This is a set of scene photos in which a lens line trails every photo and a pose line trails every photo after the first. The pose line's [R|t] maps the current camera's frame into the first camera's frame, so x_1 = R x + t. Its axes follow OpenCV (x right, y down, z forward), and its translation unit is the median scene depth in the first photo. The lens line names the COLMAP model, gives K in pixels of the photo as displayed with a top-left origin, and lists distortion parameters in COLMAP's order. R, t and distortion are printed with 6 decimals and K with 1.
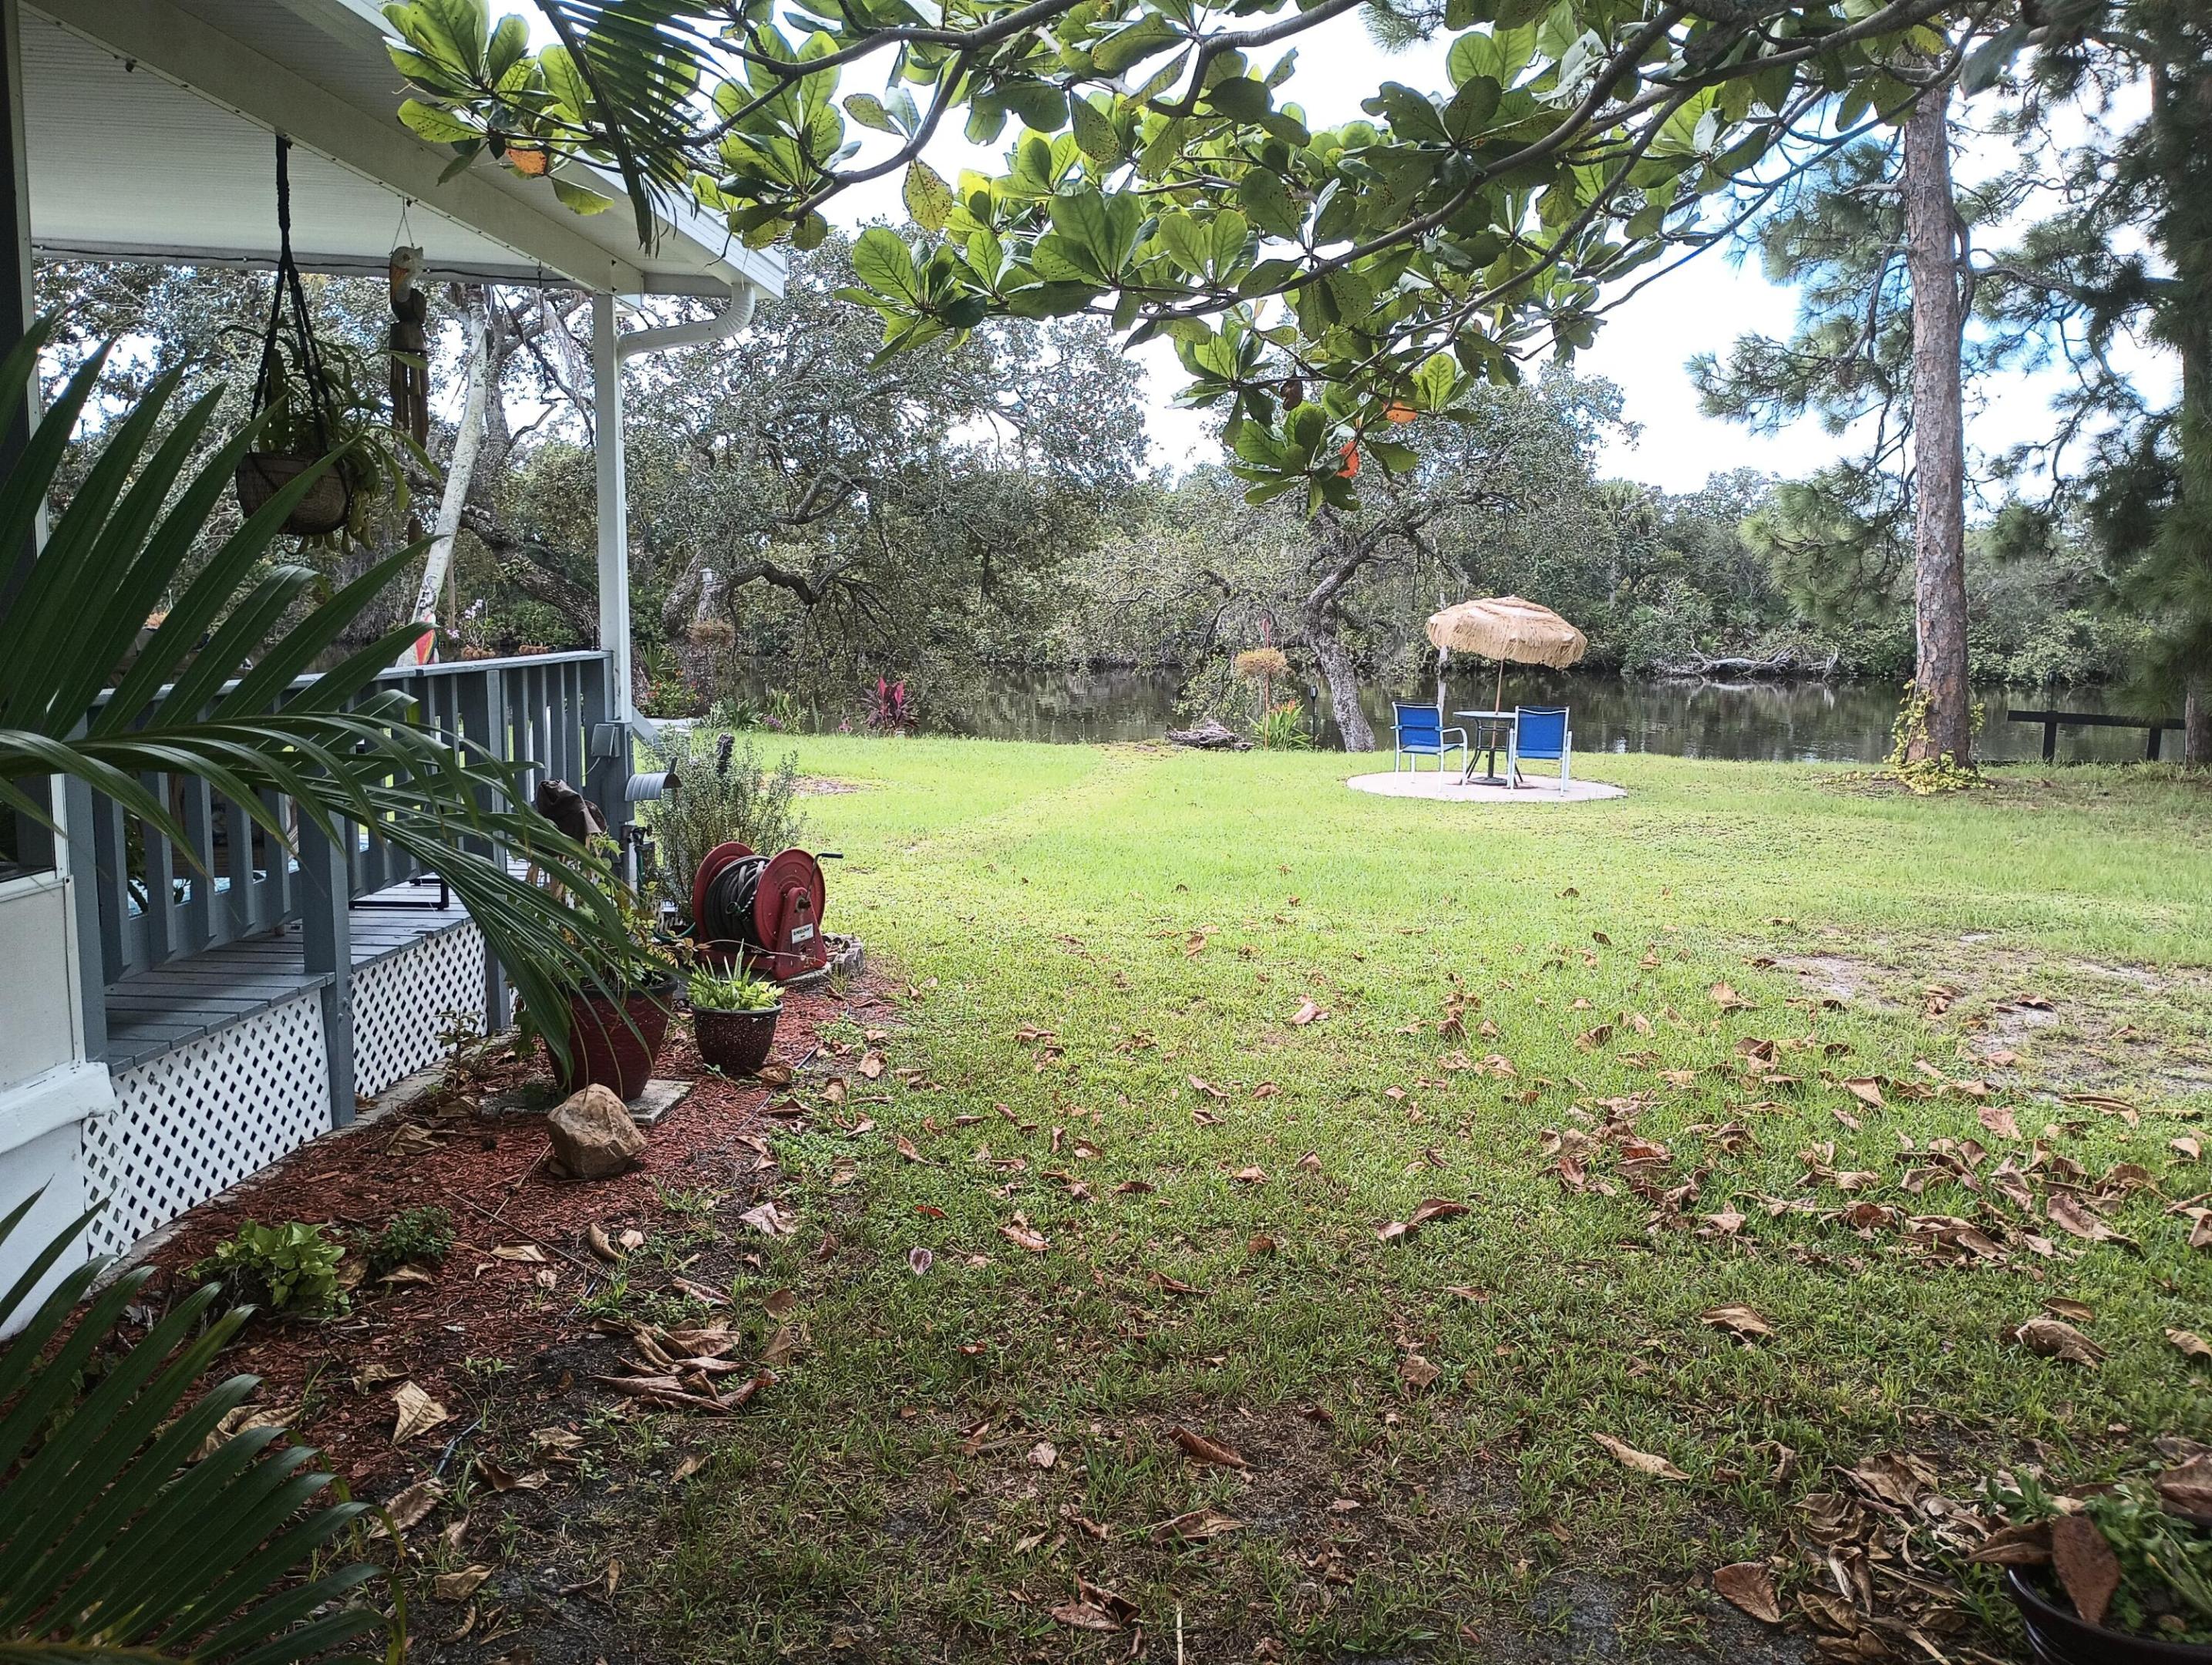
lens RADIAL K [[1828.0, 0, 1088.5], [0, 1828.0, 838.7], [0, 0, 1]] dist [0.072169, -0.090280]
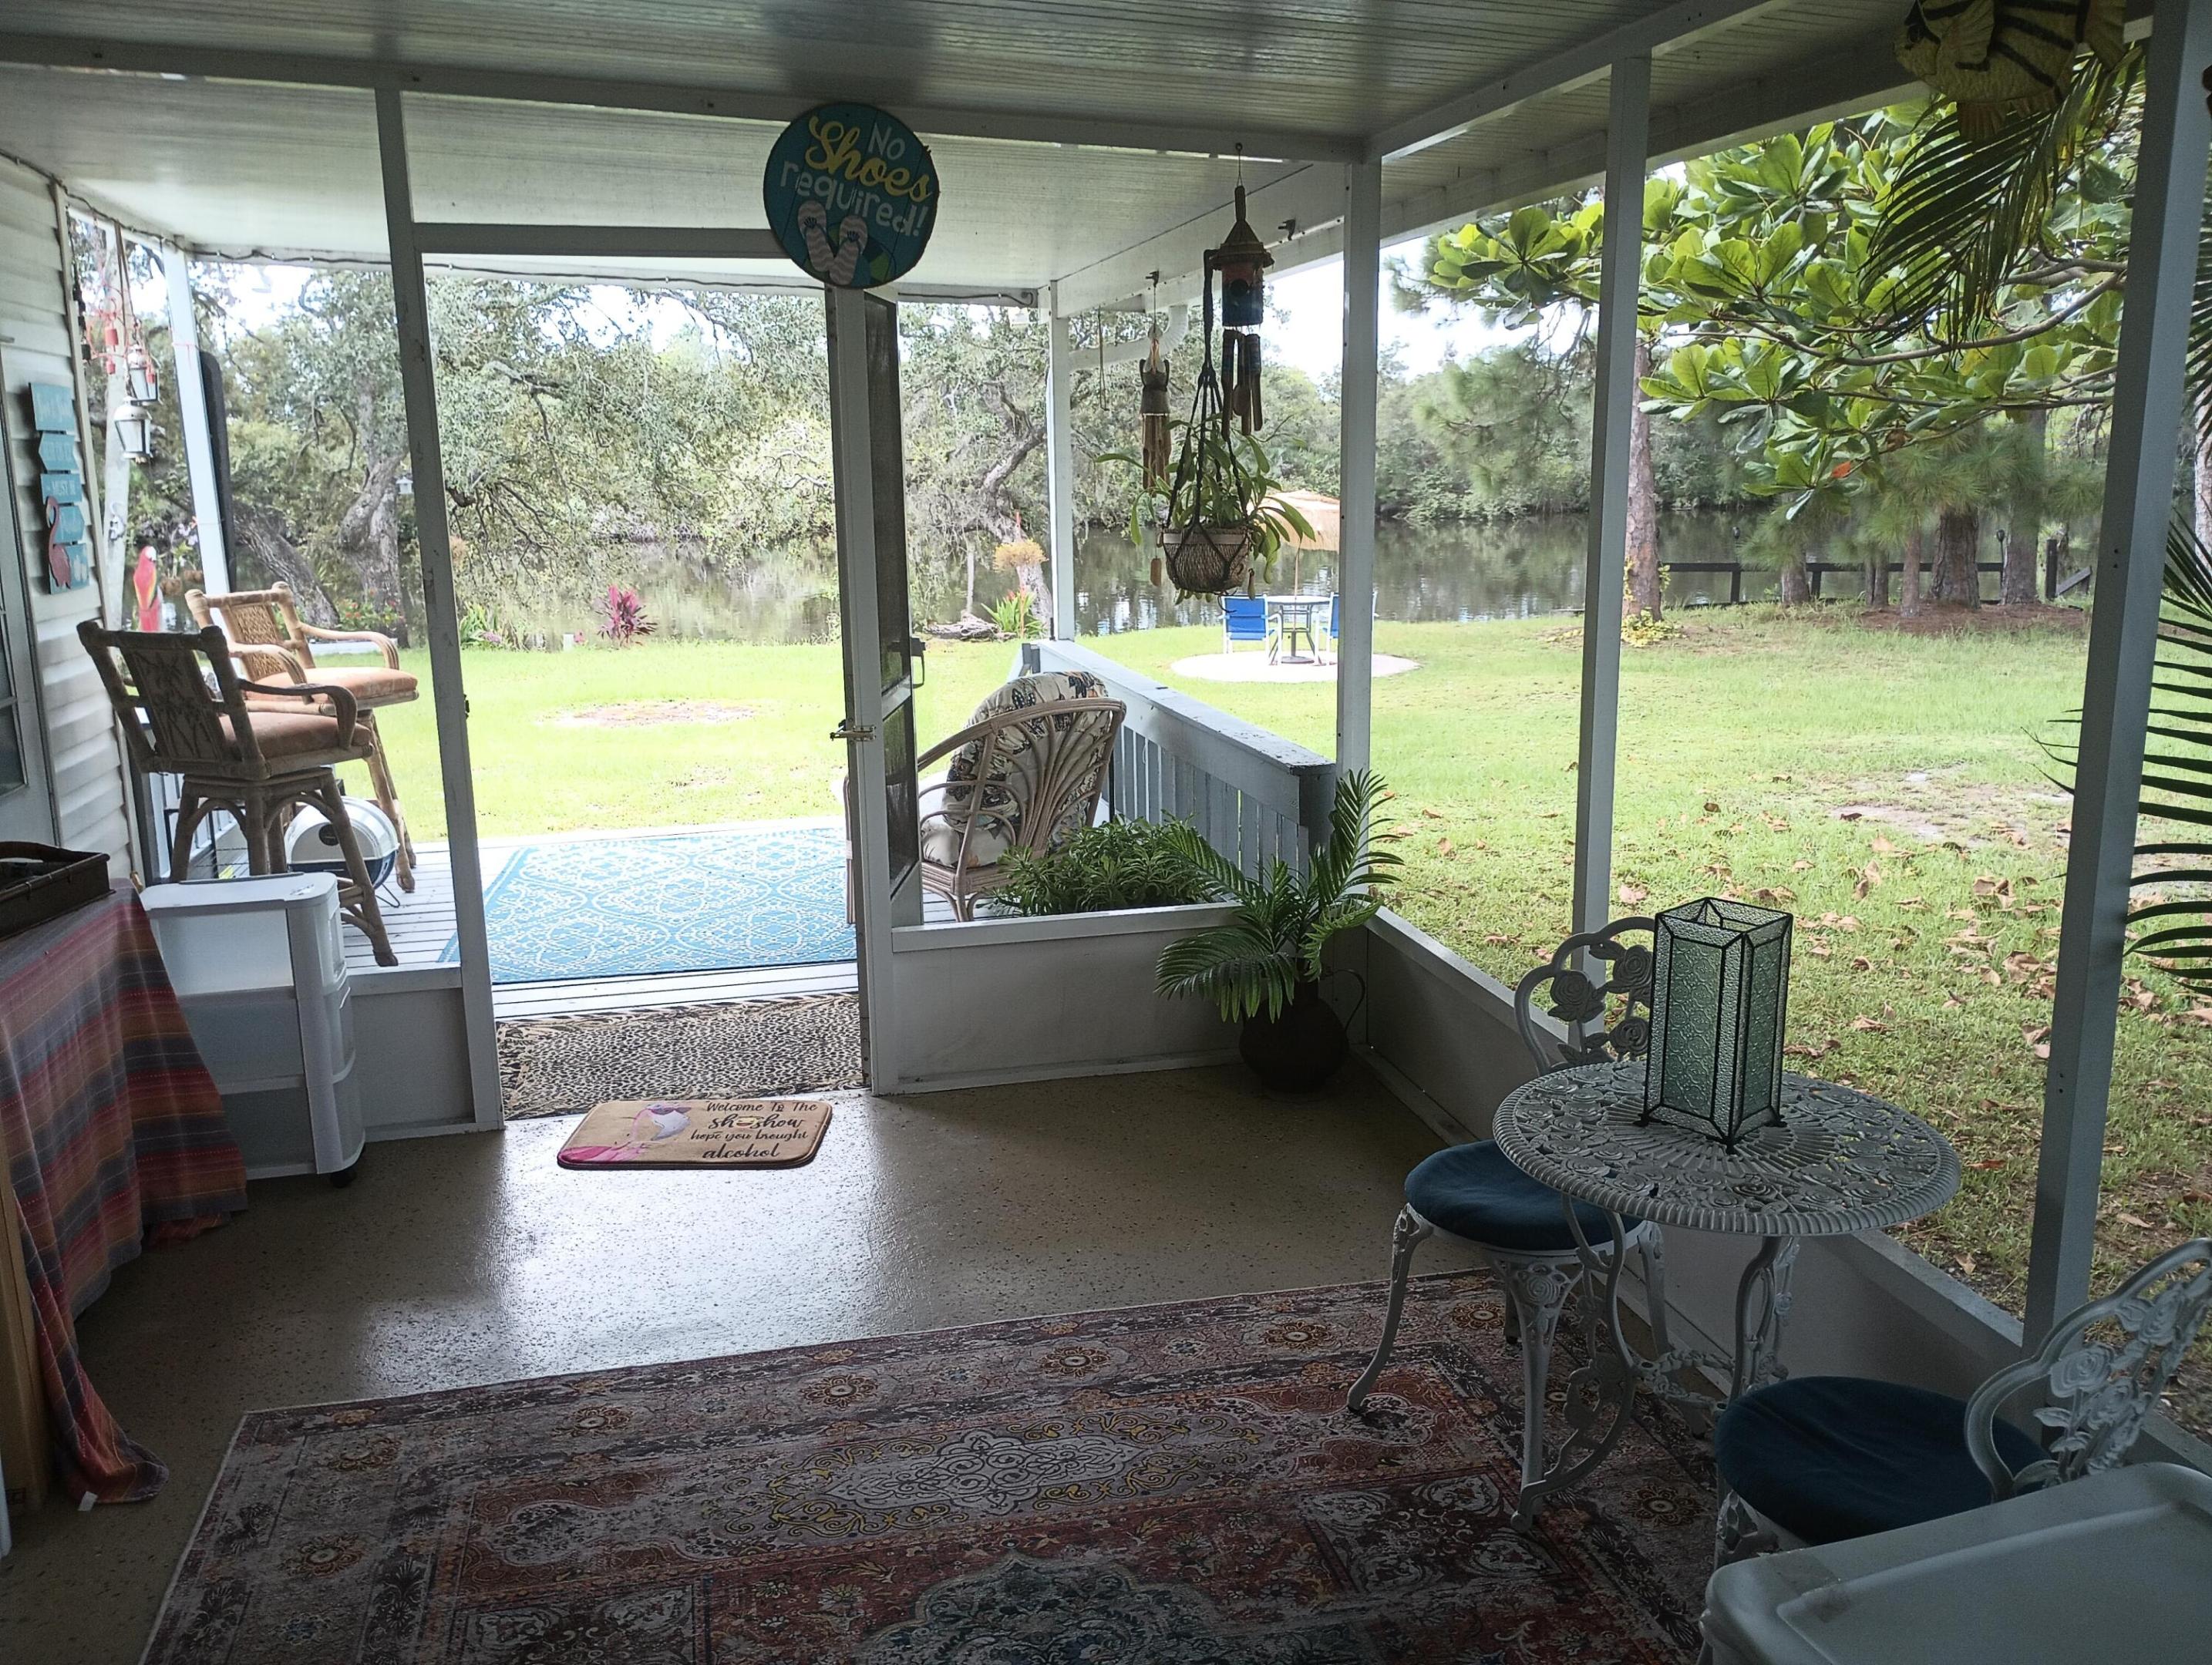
lens RADIAL K [[1828.6, 0, 1092.1], [0, 1828.6, 848.8], [0, 0, 1]] dist [0.069099, -0.079471]
pose [[0.953609, -0.097206, 0.284921, -0.138026], [0.073133, 0.992885, 0.093970, -0.018994], [-0.292029, -0.068773, 0.953934, -0.018768]]
